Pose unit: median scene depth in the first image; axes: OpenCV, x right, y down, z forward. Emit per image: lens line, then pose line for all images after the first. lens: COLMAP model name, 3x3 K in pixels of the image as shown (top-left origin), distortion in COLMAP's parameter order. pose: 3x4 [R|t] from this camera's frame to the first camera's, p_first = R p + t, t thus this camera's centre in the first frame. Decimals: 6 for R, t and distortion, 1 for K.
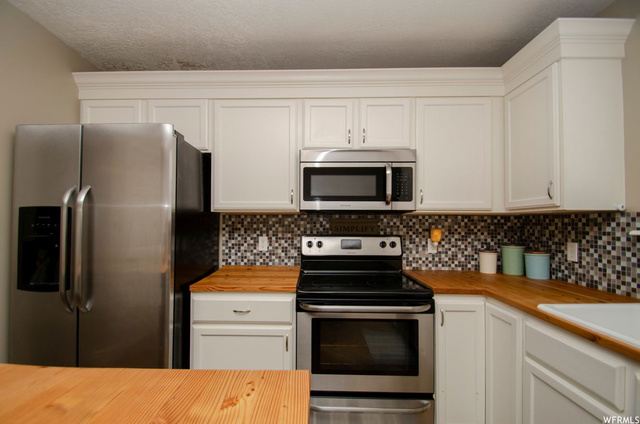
lens RADIAL K [[288.2, 0, 309.0], [0, 288.2, 220.5], [0, 0, 1]] dist [0.021189, -0.024092]
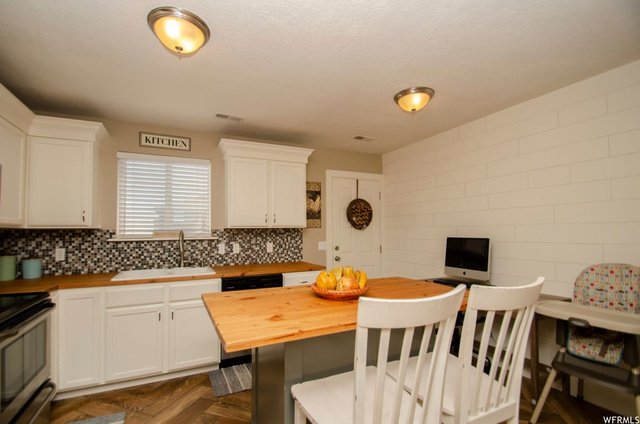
lens RADIAL K [[288.2, 0, 309.0], [0, 288.2, 220.5], [0, 0, 1]] dist [0.021189, -0.024092]
pose [[-0.449532, 0.032798, 0.892662, -1.008455], [-0.001054, 0.999306, -0.037247, -0.015751], [-0.893263, -0.017685, -0.449186, 0.482650]]
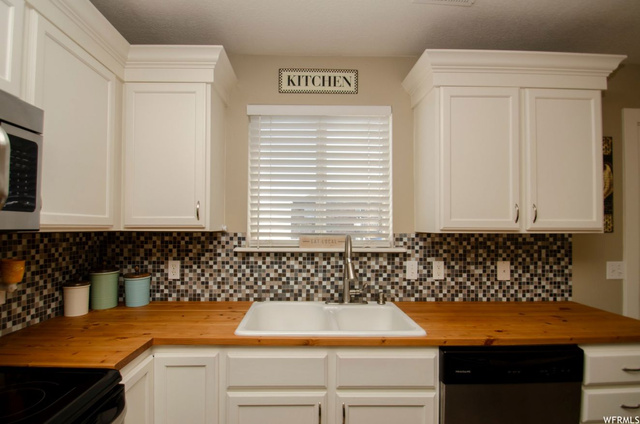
lens RADIAL K [[314.1, 0, 307.0], [0, 314.1, 221.2], [0, 0, 1]] dist [0.000247, -0.018515]
pose [[-0.043772, 0.014098, 0.998942, -0.193596], [-0.013290, 0.999804, -0.014692, -0.048703], [-0.998953, -0.013920, -0.043576, 0.555386]]
